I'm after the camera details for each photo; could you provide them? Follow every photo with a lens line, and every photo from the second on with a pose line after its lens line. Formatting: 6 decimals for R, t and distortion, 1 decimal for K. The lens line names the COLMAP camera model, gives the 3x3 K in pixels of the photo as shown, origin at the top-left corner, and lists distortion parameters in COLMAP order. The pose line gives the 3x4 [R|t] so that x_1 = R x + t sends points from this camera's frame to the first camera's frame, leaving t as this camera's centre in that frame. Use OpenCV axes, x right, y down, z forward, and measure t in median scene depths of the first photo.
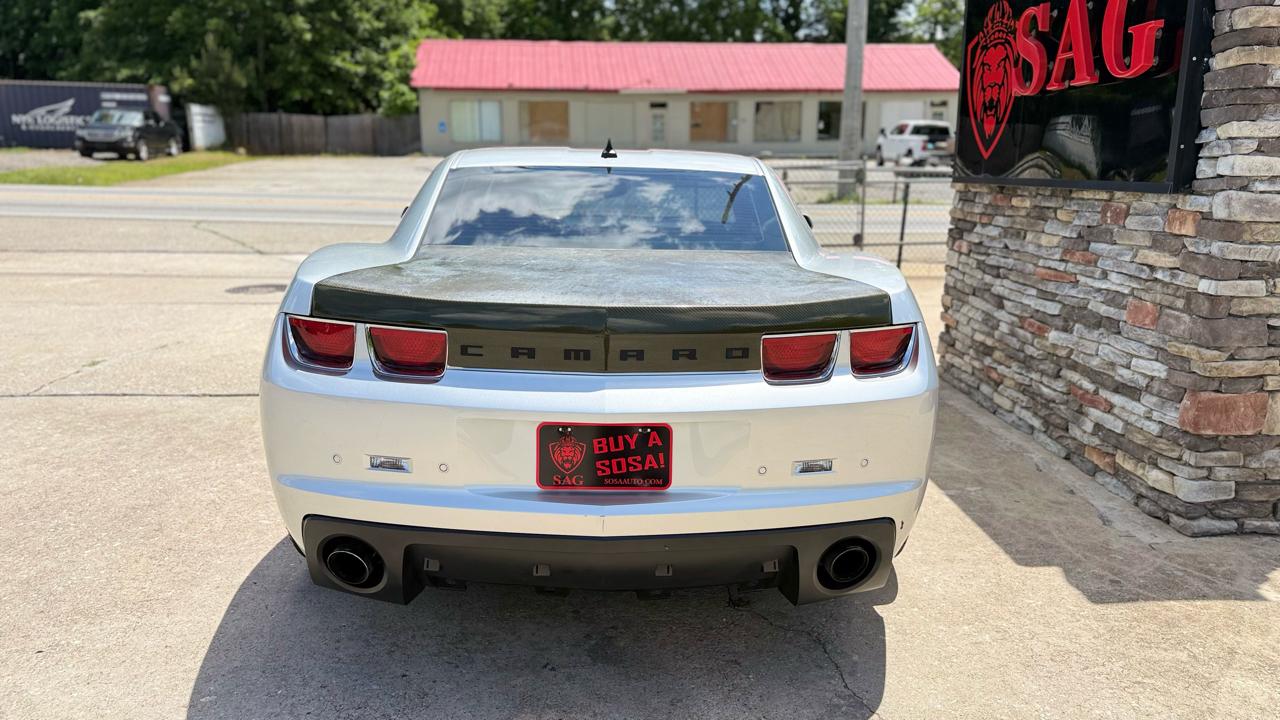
lens RADIAL K [[902.1, 0, 638.6], [0, 902.1, 368.2], [0, 0, 1]] dist [0.040329, -0.051721]
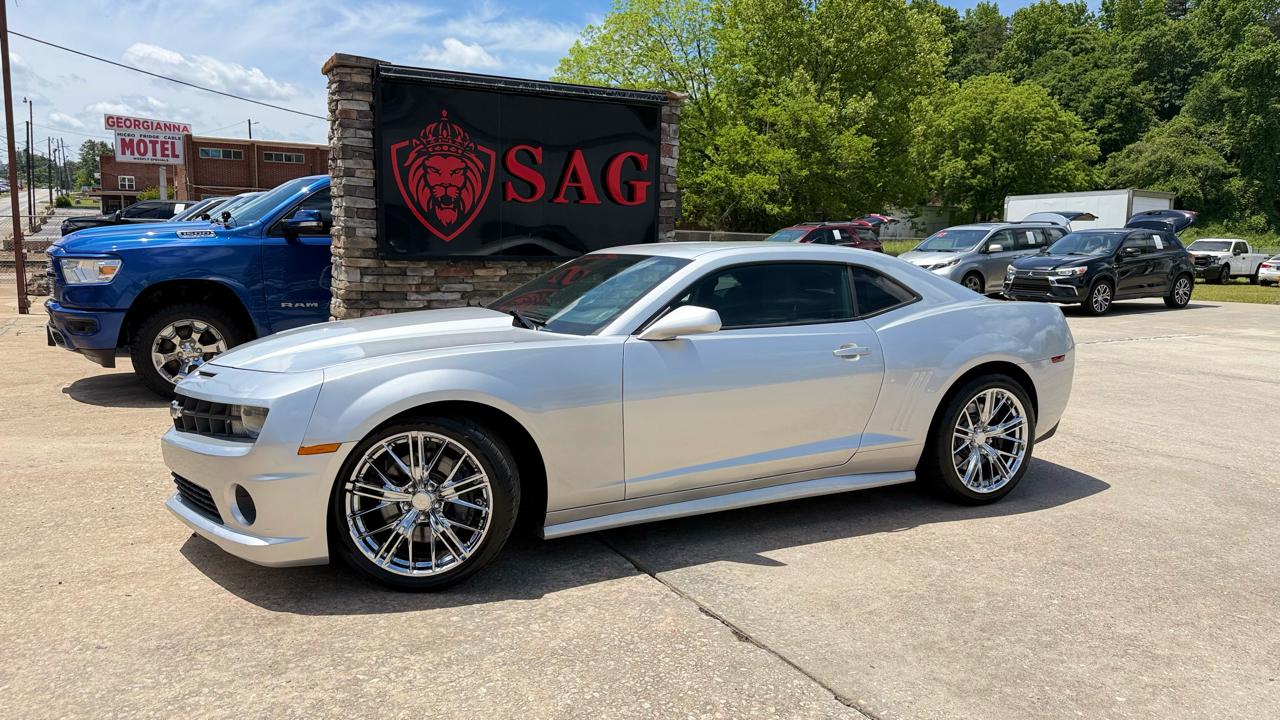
lens RADIAL K [[902.1, 0, 629.4], [0, 902.1, 366.7], [0, 0, 1]] dist [0.040329, -0.051721]
pose [[-0.434945, -0.135907, 0.890142, -0.122244], [0.181746, 0.954949, 0.234607, -0.042636], [-0.881925, 0.263821, -0.390650, 0.179598]]
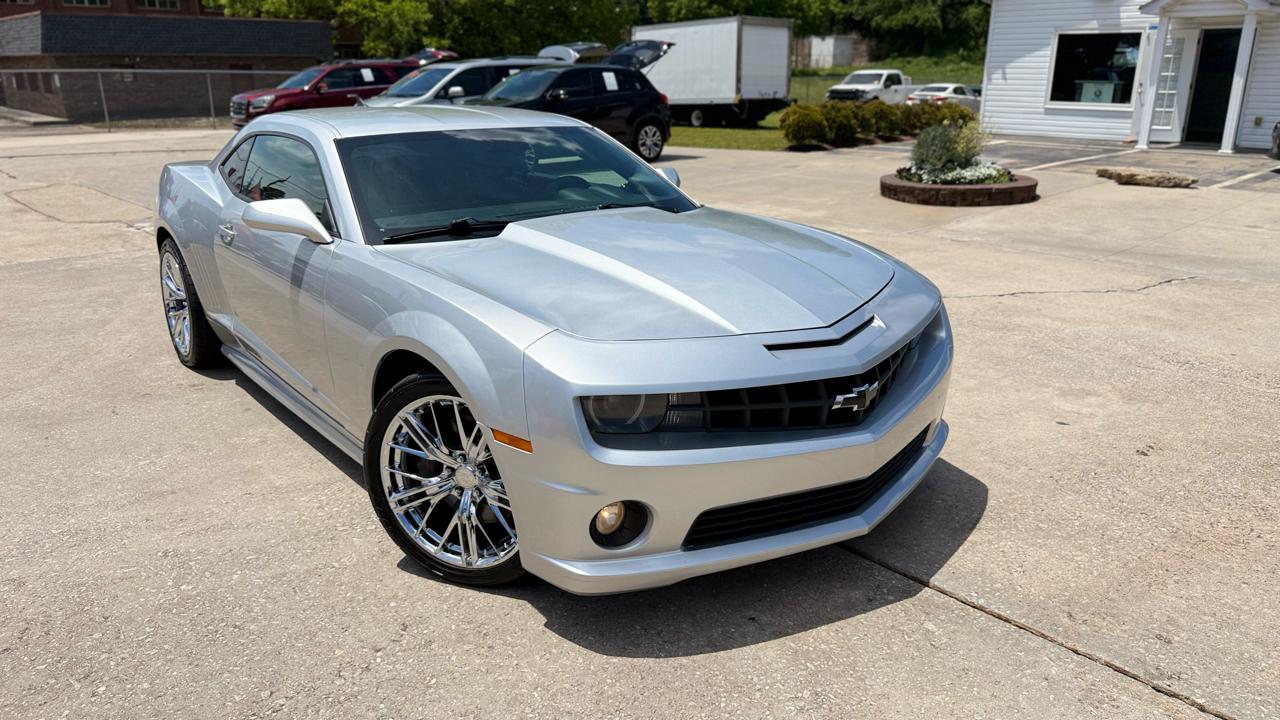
lens RADIAL K [[902.1, 0, 643.7], [0, 902.1, 372.3], [0, 0, 1]] dist [0.040329, -0.051721]
pose [[-0.611886, -0.243772, 0.752443, -0.147628], [0.177434, 0.884769, 0.430931, 0.004187], [-0.770787, 0.397190, -0.498124, -0.042092]]
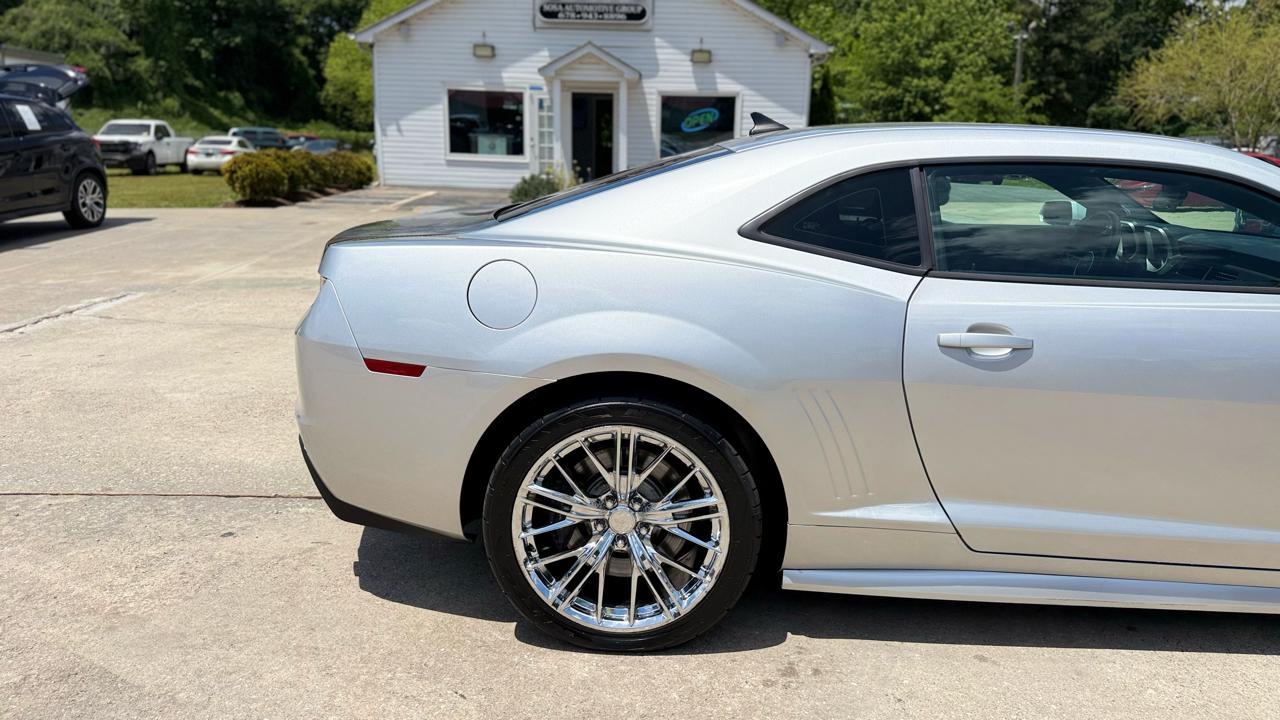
lens RADIAL K [[902.1, 0, 640.4], [0, 902.1, 376.8], [0, 0, 1]] dist [0.040329, -0.051721]
pose [[-0.998011, -0.029984, 0.055450, -0.006698], [-0.001158, 0.888206, 0.459443, 0.002641], [-0.063027, 0.458465, -0.886475, -0.009431]]
